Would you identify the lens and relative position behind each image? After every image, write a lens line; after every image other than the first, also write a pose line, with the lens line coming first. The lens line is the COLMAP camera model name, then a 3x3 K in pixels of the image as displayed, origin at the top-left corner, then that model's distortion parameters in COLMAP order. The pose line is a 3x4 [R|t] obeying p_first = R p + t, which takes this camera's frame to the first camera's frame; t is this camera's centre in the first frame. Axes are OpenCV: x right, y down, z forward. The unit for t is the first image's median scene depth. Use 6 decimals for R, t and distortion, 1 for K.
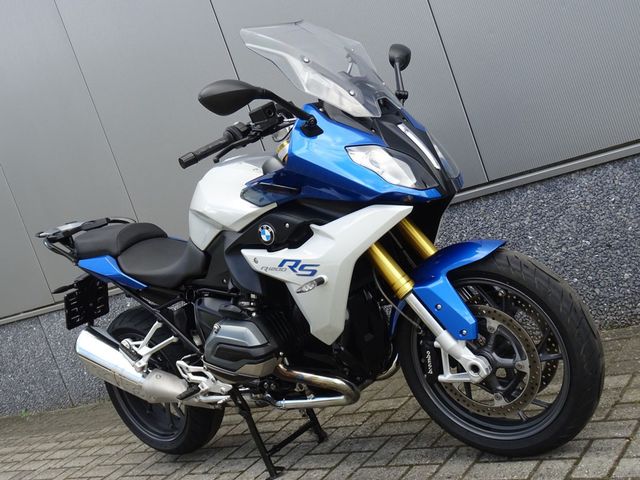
lens RADIAL K [[819.7, 0, 319.3], [0, 819.7, 239.3], [0, 0, 1]] dist [0.143104, 0.000000]
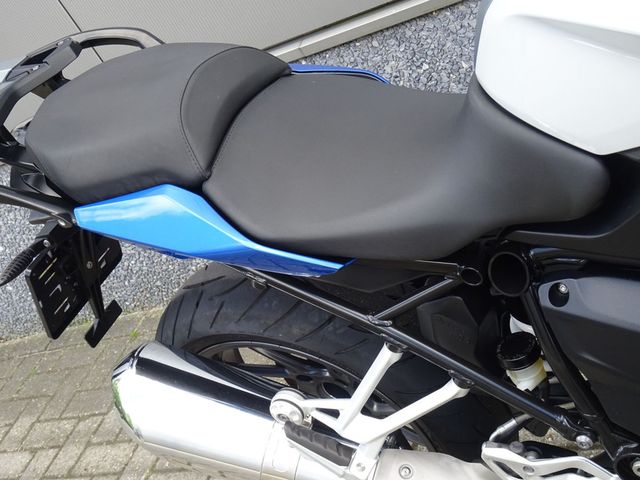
lens RADIAL K [[979.0, 0, 320.0], [0, 979.0, 240.6], [0, 0, 1]] dist [-0.046746, 0.000000]
pose [[0.960529, -0.248919, 0.124194, -0.257594], [0.187898, 0.909757, 0.370184, -0.094400], [-0.205132, -0.332237, 0.920619, 0.638995]]
